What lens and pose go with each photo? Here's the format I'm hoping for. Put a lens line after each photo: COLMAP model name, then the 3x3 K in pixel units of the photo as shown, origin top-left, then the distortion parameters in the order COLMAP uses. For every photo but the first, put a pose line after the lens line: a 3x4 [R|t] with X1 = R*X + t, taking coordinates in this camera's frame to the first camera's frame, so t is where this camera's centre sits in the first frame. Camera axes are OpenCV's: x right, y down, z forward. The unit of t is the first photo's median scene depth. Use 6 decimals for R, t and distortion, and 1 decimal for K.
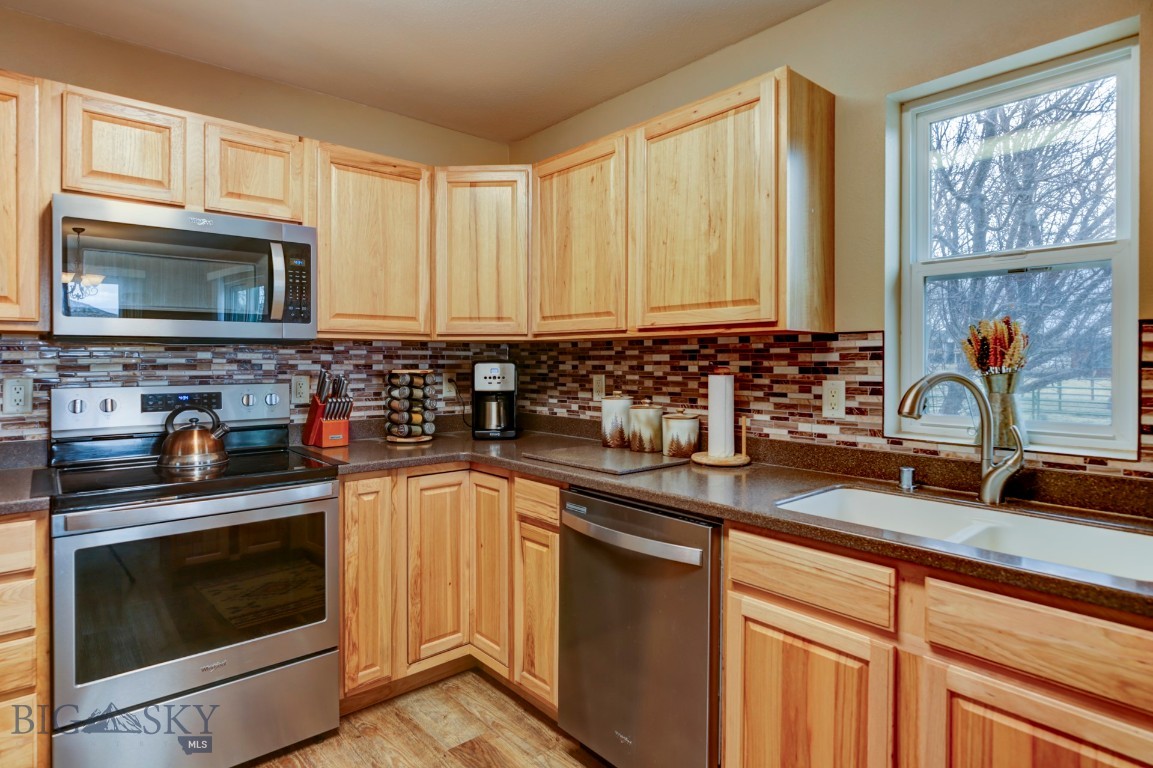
lens RADIAL K [[609.7, 0, 573.2], [0, 609.7, 359.7], [0, 0, 1]] dist [-0.011117, 0.003371]
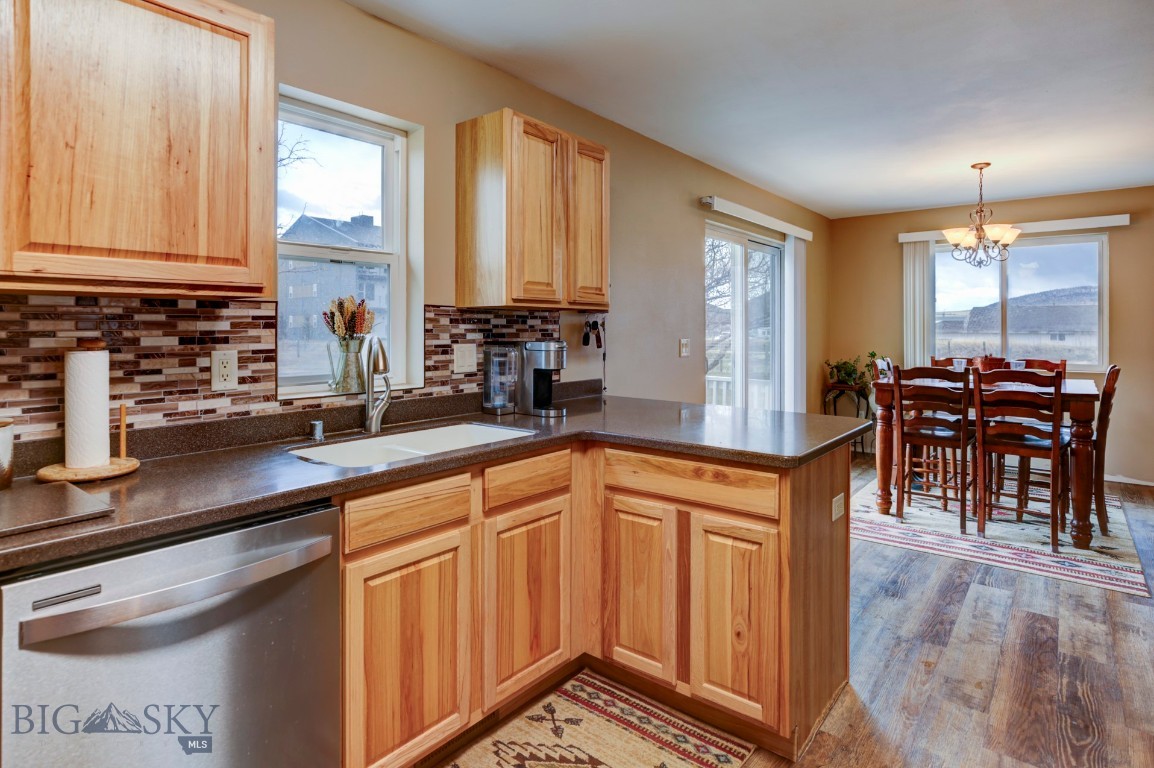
lens RADIAL K [[616.6, 0, 569.3], [0, 616.6, 324.1], [0, 0, 1]] dist [-0.014145, 0.002291]
pose [[-0.162397, 0.003137, 0.986721, -0.557119], [0.000392, 0.999995, -0.003115, -0.003350], [-0.986725, -0.000119, -0.162397, 0.578948]]
